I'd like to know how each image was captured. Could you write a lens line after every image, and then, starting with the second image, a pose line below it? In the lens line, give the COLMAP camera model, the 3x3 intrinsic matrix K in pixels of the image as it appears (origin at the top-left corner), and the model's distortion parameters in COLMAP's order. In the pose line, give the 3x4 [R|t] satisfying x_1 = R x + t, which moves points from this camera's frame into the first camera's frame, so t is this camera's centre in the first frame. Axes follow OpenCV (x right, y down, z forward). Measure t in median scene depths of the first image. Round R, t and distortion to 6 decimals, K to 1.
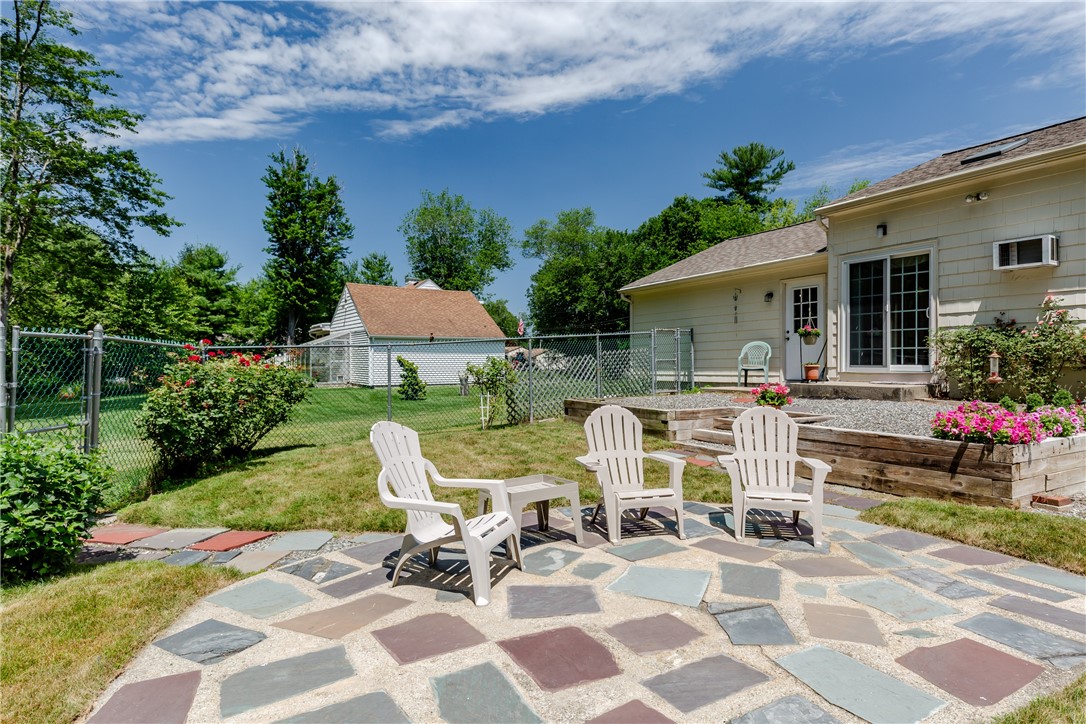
lens RADIAL K [[576.2, 0, 543.0], [0, 576.2, 362.0], [0, 0, 1]] dist [-0.000129, -0.000058]
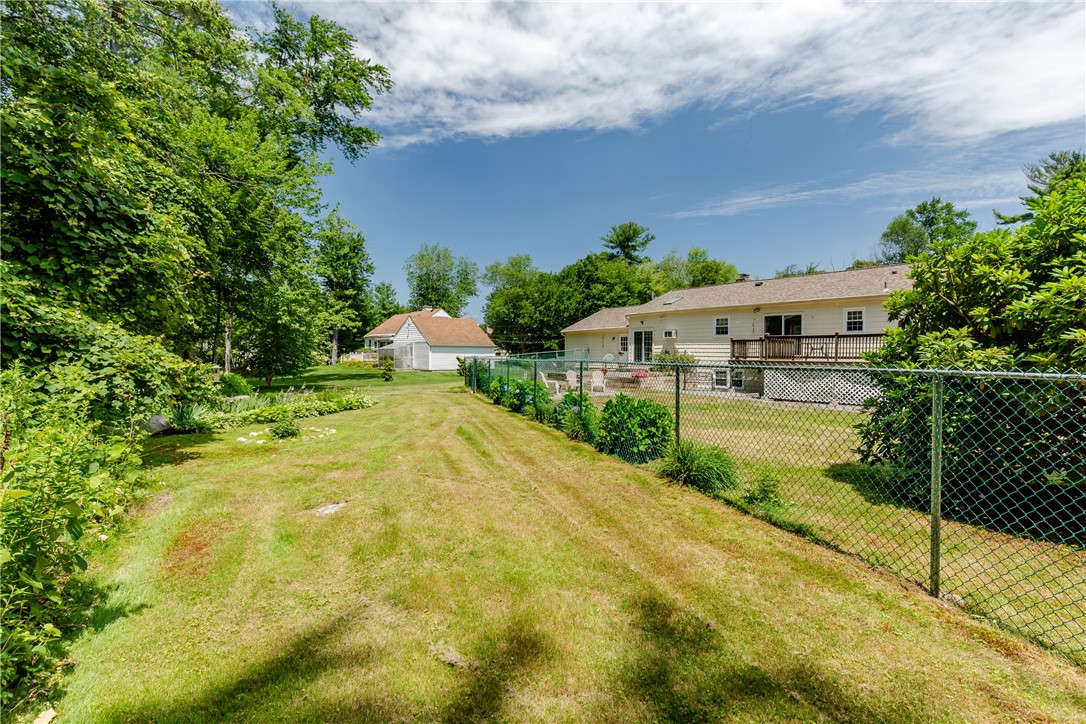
lens RADIAL K [[476.4, 0, 543.0], [0, 476.4, 362.0], [0, 0, 1]] dist [0.000039, 0.000694]
pose [[0.989856, 0.004439, 0.142003, -0.070500], [-0.006666, 0.999862, 0.015206, -0.006439], [-0.141916, -0.015998, 0.989749, -0.309736]]
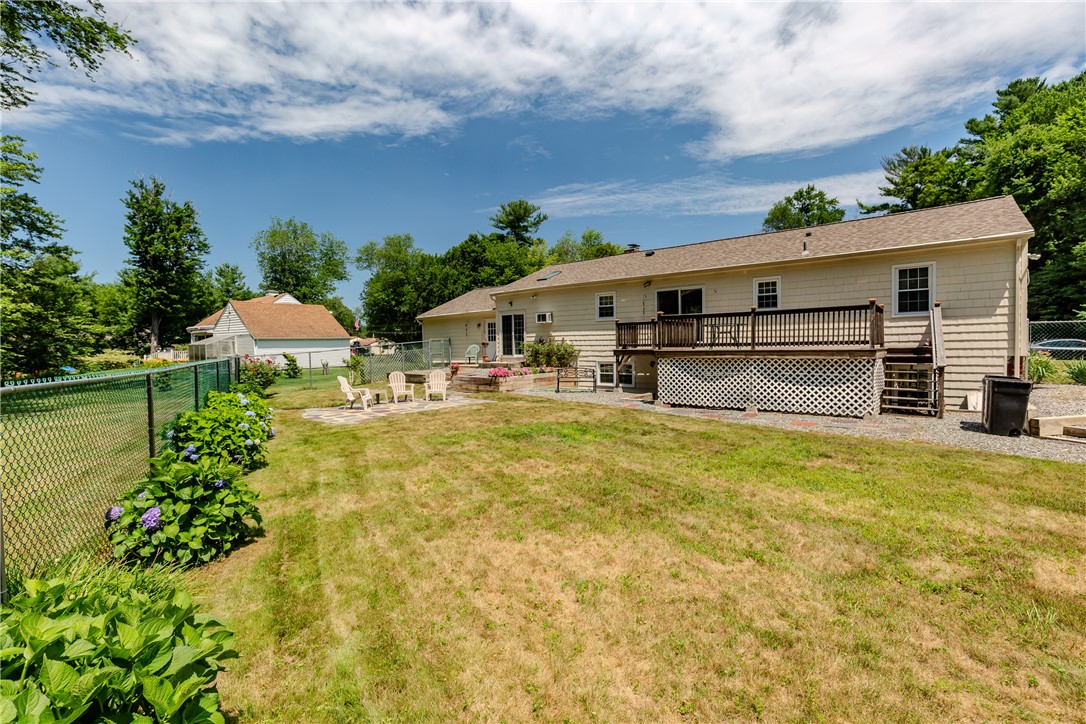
lens RADIAL K [[476.4, 0, 543.0], [0, 476.4, 362.0], [0, 0, 1]] dist [0.000039, 0.000694]
pose [[0.943652, -0.030215, 0.329556, -0.000062], [0.018621, 0.999093, 0.038282, -0.007873], [-0.330414, -0.029988, 0.943360, -0.203941]]
